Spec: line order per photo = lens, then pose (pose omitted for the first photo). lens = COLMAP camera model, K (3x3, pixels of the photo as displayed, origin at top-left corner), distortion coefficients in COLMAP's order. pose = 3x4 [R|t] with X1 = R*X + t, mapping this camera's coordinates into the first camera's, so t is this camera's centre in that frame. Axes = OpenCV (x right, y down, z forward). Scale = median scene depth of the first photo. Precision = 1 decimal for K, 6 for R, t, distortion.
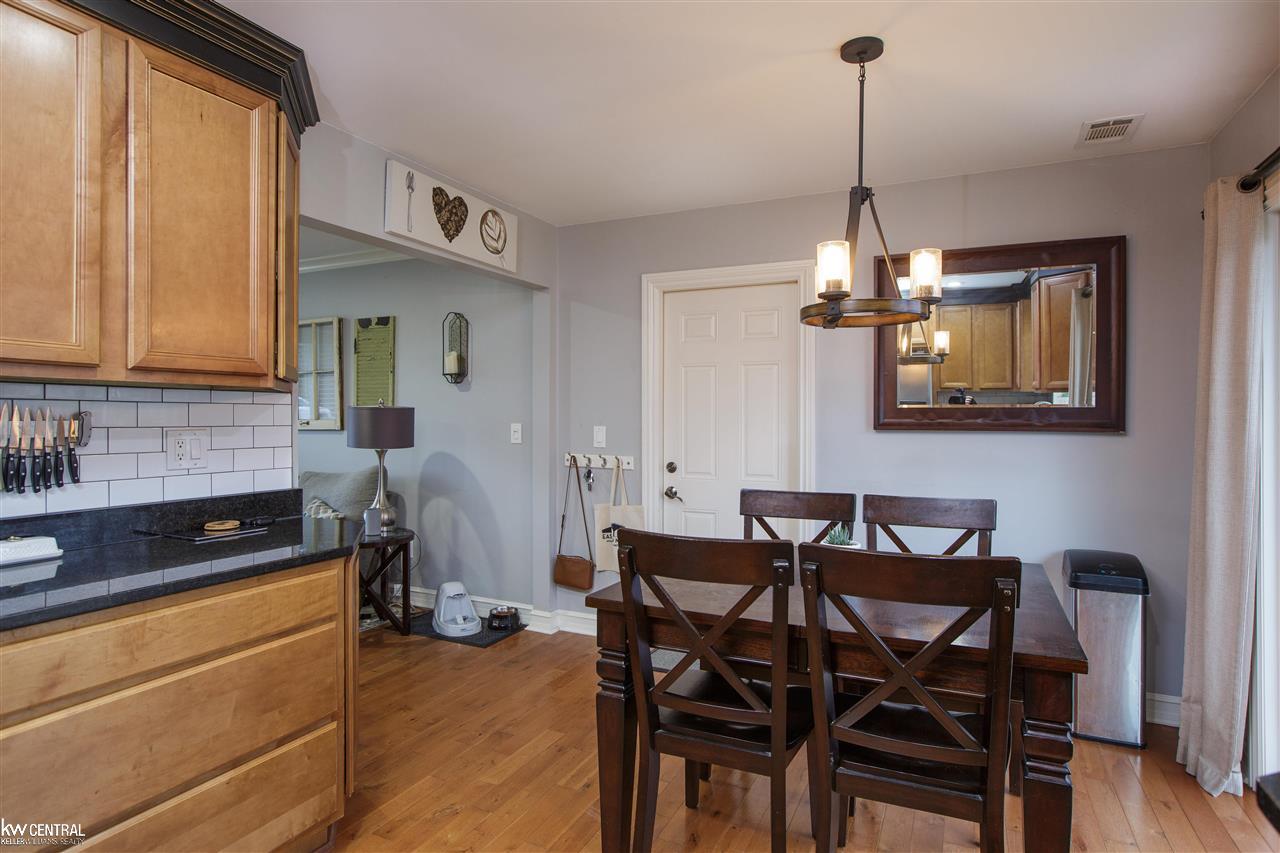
lens RADIAL K [[759.6, 0, 641.3], [0, 759.6, 407.4], [0, 0, 1]] dist [0.001256, -0.000096]
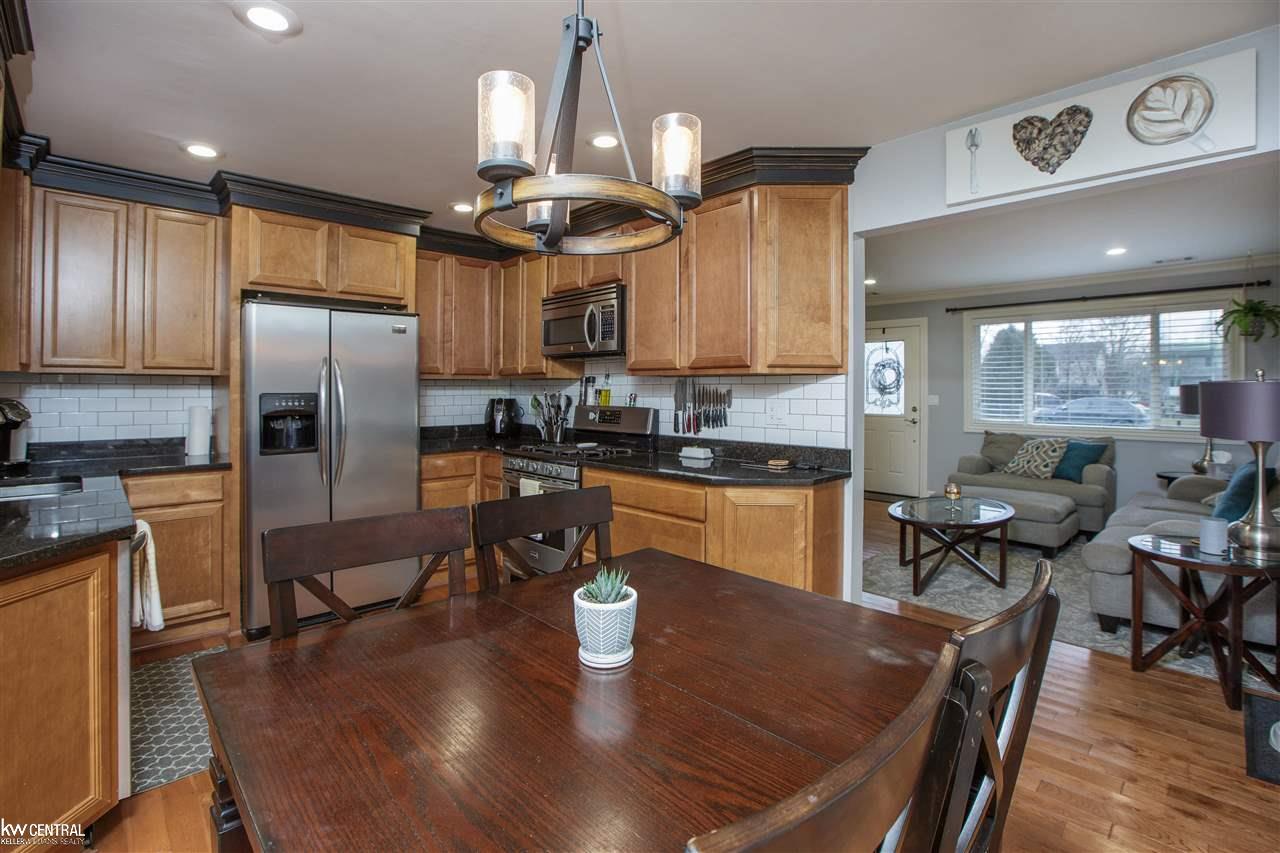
lens RADIAL K [[590.3, 0, 642.5], [0, 590.3, 390.8], [0, 0, 1]] dist [-0.000440, 0.000238]
pose [[-0.364859, -0.011477, -0.930992, 0.446812], [0.000328, 0.999922, -0.012456, 0.015065], [0.931063, -0.004850, -0.364827, 0.780112]]
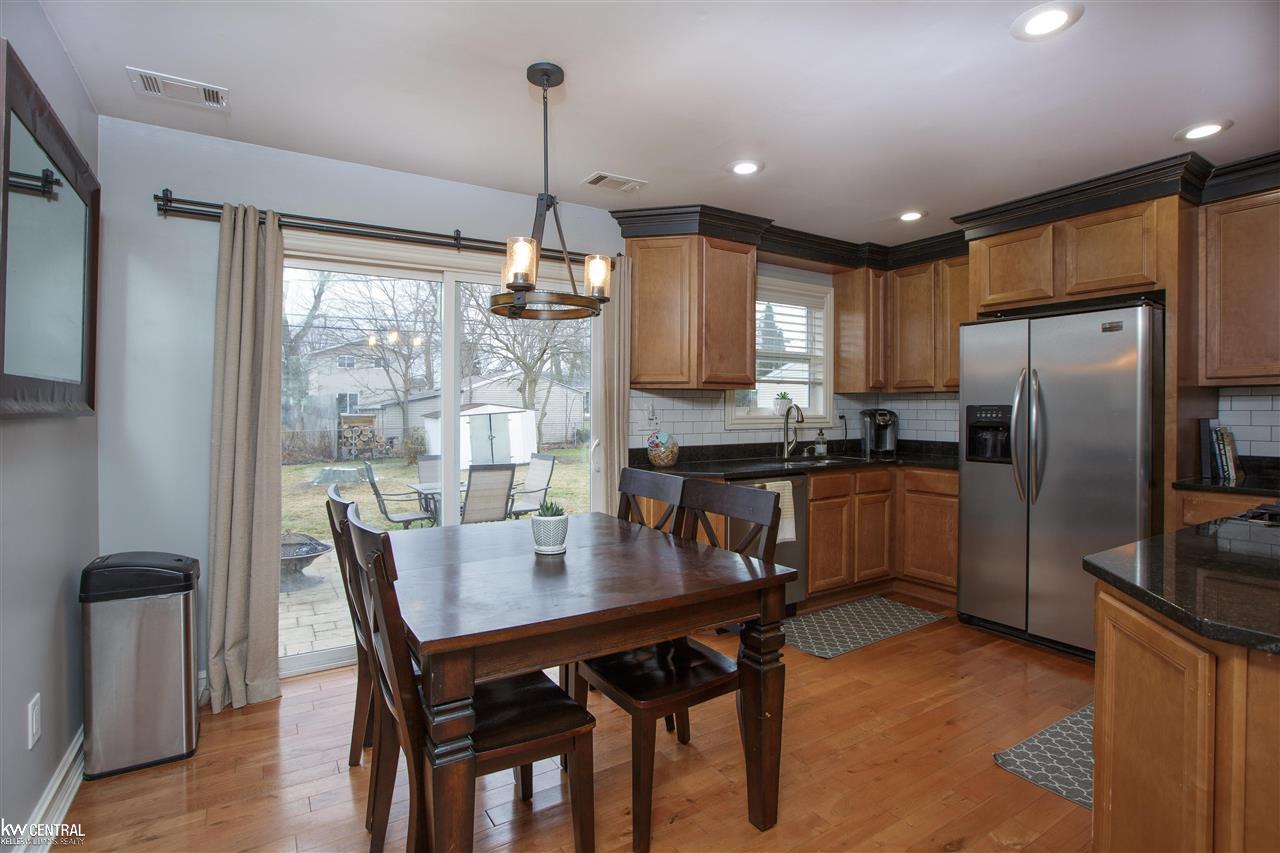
lens RADIAL K [[630.1, 0, 641.3], [0, 630.1, 418.2], [0, 0, 1]] dist [-0.095680, 0.047916]
pose [[-0.850923, -0.016105, 0.525043, -0.156651], [-0.009613, 0.999840, 0.015088, 0.017498], [-0.525202, 0.007792, -0.850942, 1.046032]]
